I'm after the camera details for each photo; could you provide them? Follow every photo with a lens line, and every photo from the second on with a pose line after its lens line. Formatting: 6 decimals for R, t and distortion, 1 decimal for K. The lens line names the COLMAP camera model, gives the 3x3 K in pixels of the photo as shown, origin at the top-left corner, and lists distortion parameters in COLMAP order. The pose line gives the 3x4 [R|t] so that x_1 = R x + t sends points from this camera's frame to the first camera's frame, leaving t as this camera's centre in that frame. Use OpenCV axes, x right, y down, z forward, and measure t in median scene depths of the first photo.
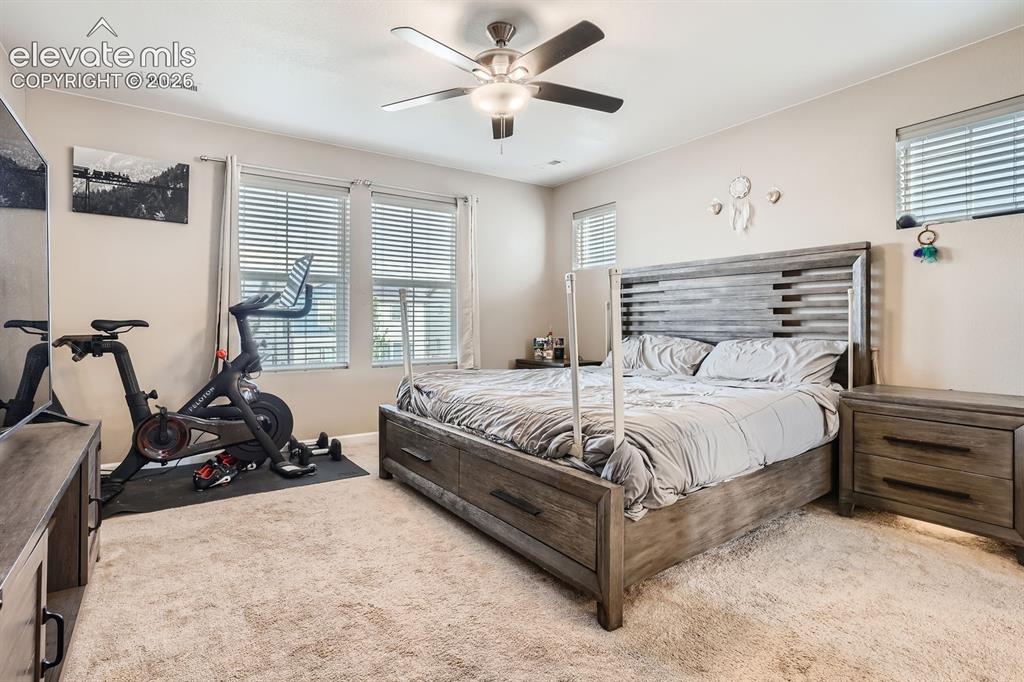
lens RADIAL K [[499.3, 0, 513.9], [0, 499.3, 334.0], [0, 0, 1]] dist [-0.034440, 0.013126]
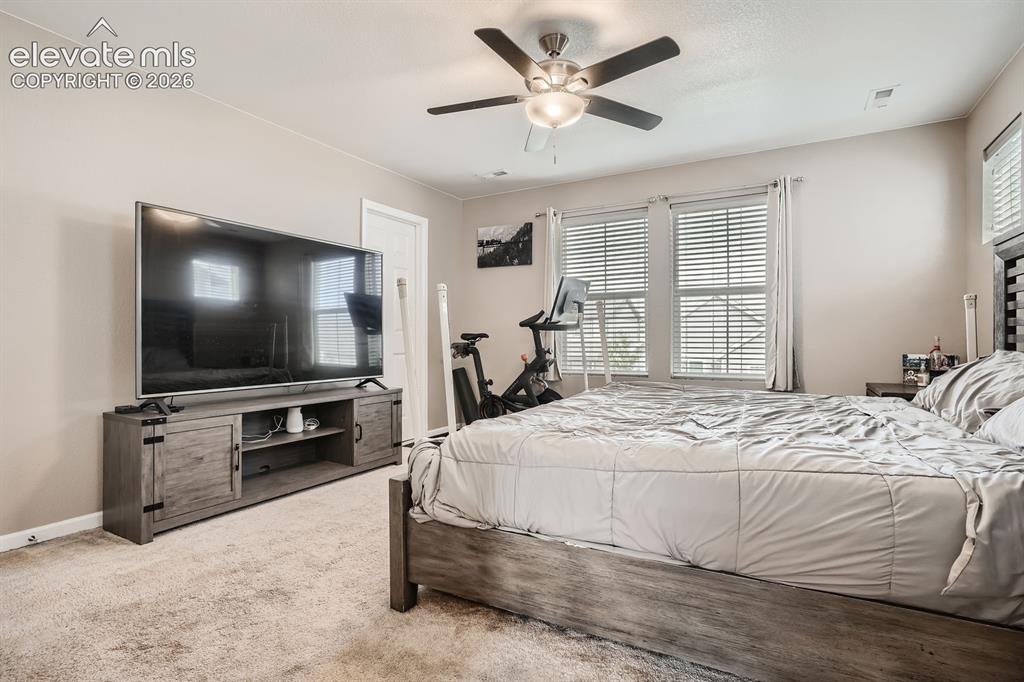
lens RADIAL K [[499.3, 0, 521.6], [0, 499.3, 342.9], [0, 0, 1]] dist [-0.034440, 0.013126]
pose [[0.444751, 0.005752, -0.895636, 0.634061], [-0.014706, 0.999891, -0.000881, 0.001426], [0.895533, 0.013563, 0.444788, 0.366075]]
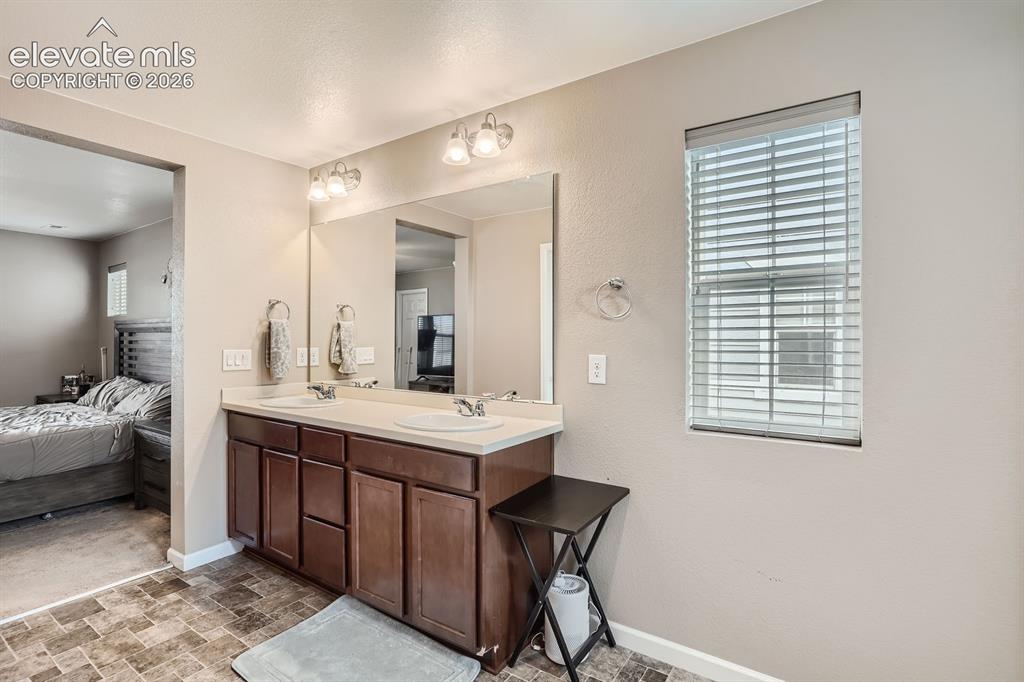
lens RADIAL K [[499.3, 0, 502.2], [0, 499.3, 338.4], [0, 0, 1]] dist [-0.034440, 0.013126]
pose [[0.940341, 0.003431, 0.340217, 0.925589], [0.003026, 0.999825, -0.018444, -0.082226], [-0.340221, 0.018373, 0.940166, -0.580706]]
